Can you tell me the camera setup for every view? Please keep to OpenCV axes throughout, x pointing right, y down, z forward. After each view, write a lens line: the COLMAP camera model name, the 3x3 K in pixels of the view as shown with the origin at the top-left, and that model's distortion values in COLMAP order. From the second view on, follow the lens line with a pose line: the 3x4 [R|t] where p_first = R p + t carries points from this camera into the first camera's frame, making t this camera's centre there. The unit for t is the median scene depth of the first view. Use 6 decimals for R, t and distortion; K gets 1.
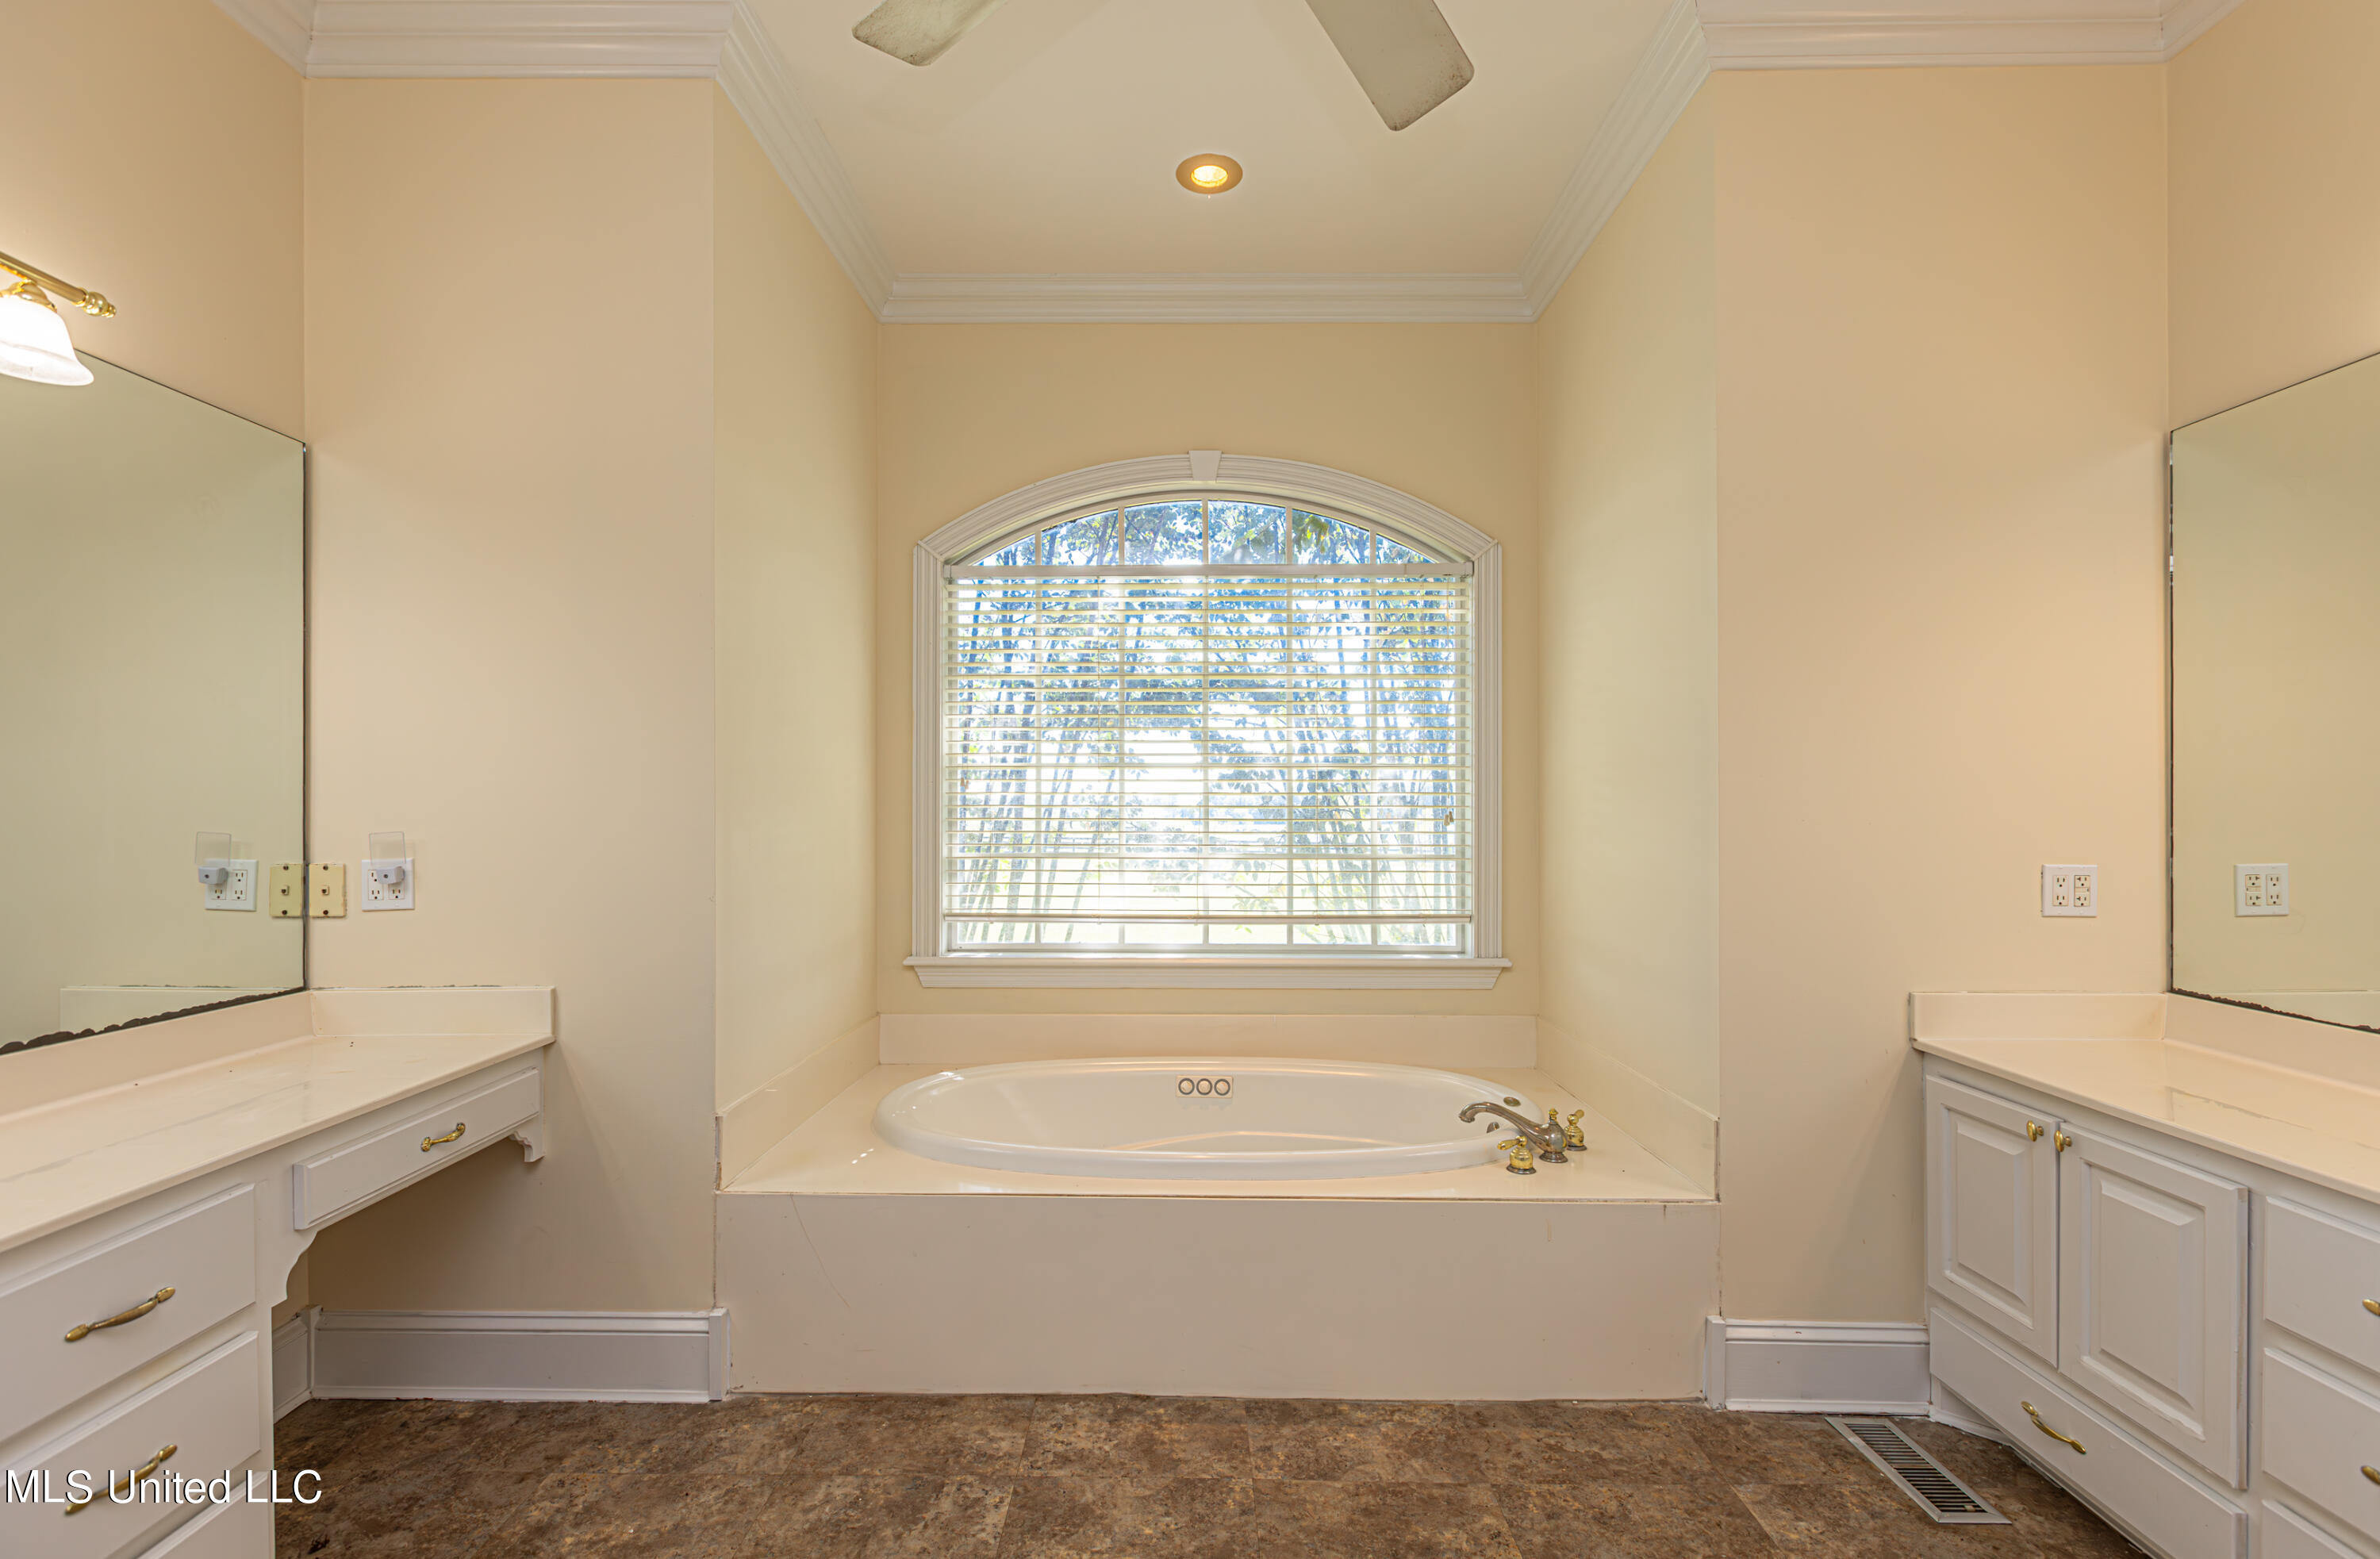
lens RADIAL K [[1069.6, 0, 1209.4], [0, 1069.6, 783.9], [0, 0, 1]] dist [-0.003862, -0.000057]
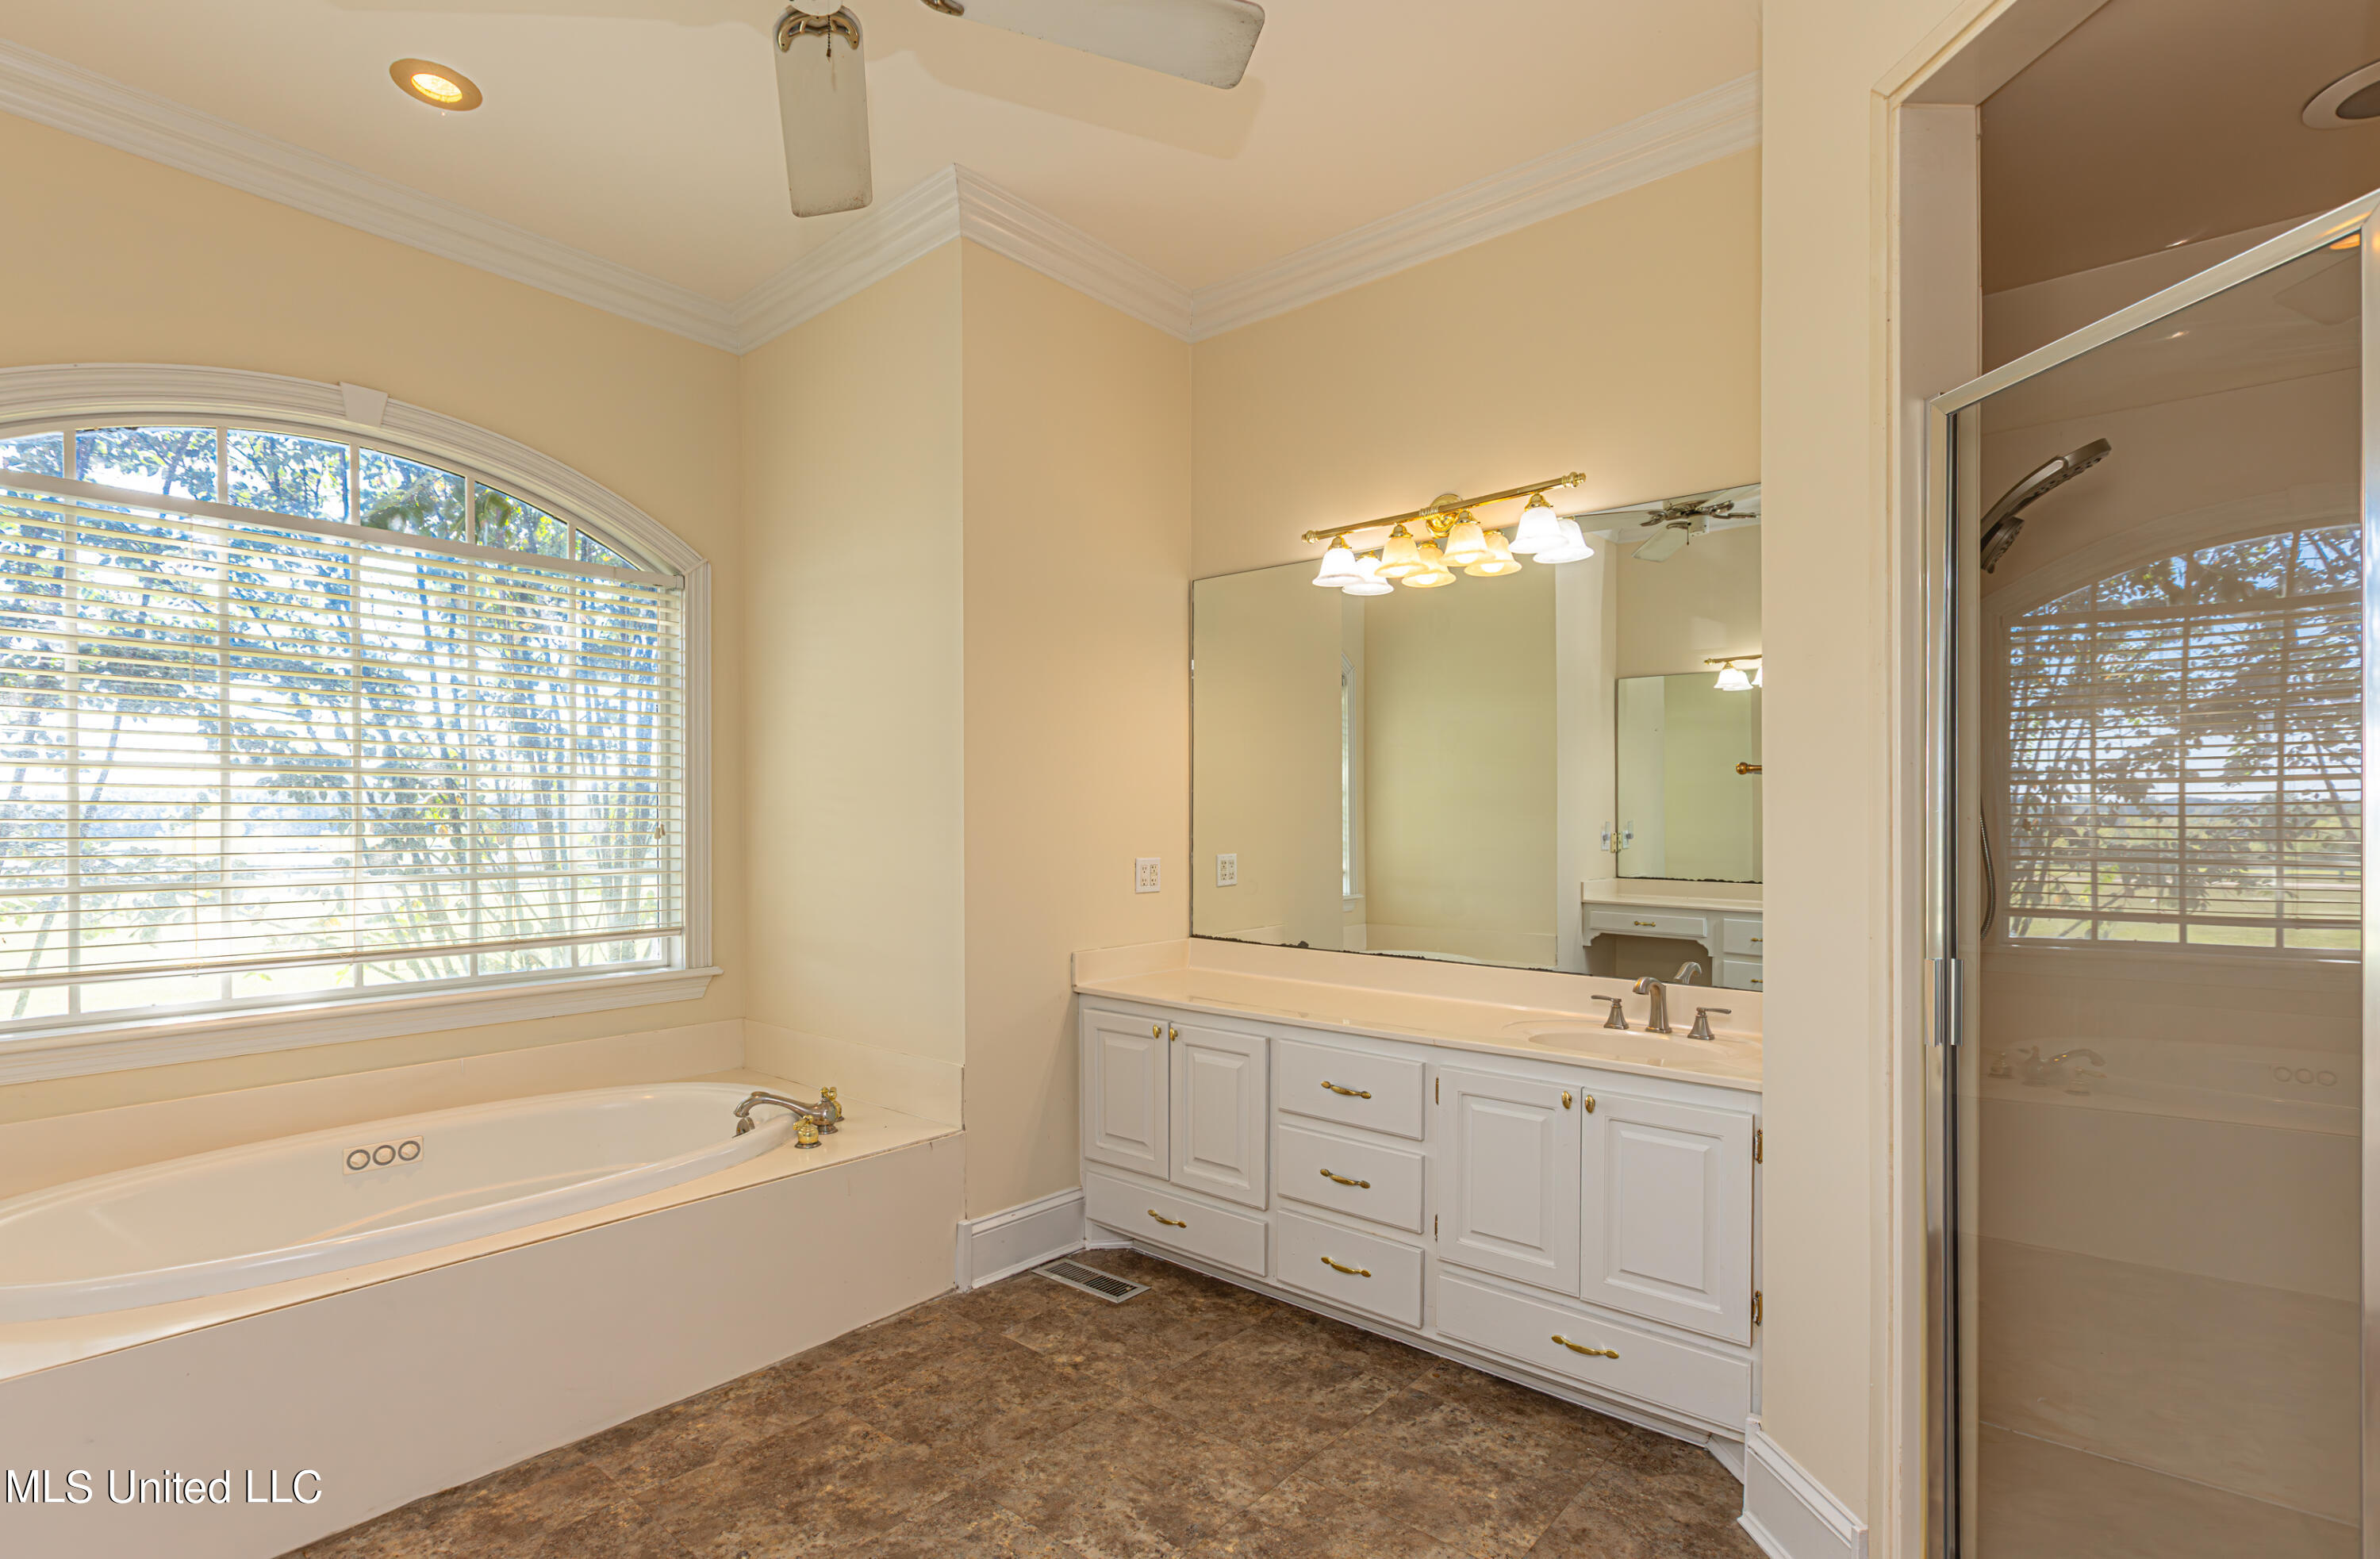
lens RADIAL K [[1069.6, 0, 1209.4], [0, 1069.6, 783.9], [0, 0, 1]] dist [-0.003862, -0.000057]
pose [[0.642373, 0.023184, 0.766041, -0.329300], [-0.016618, 0.999729, -0.016322, -0.006679], [-0.766212, -0.002245, 0.642584, -0.044573]]
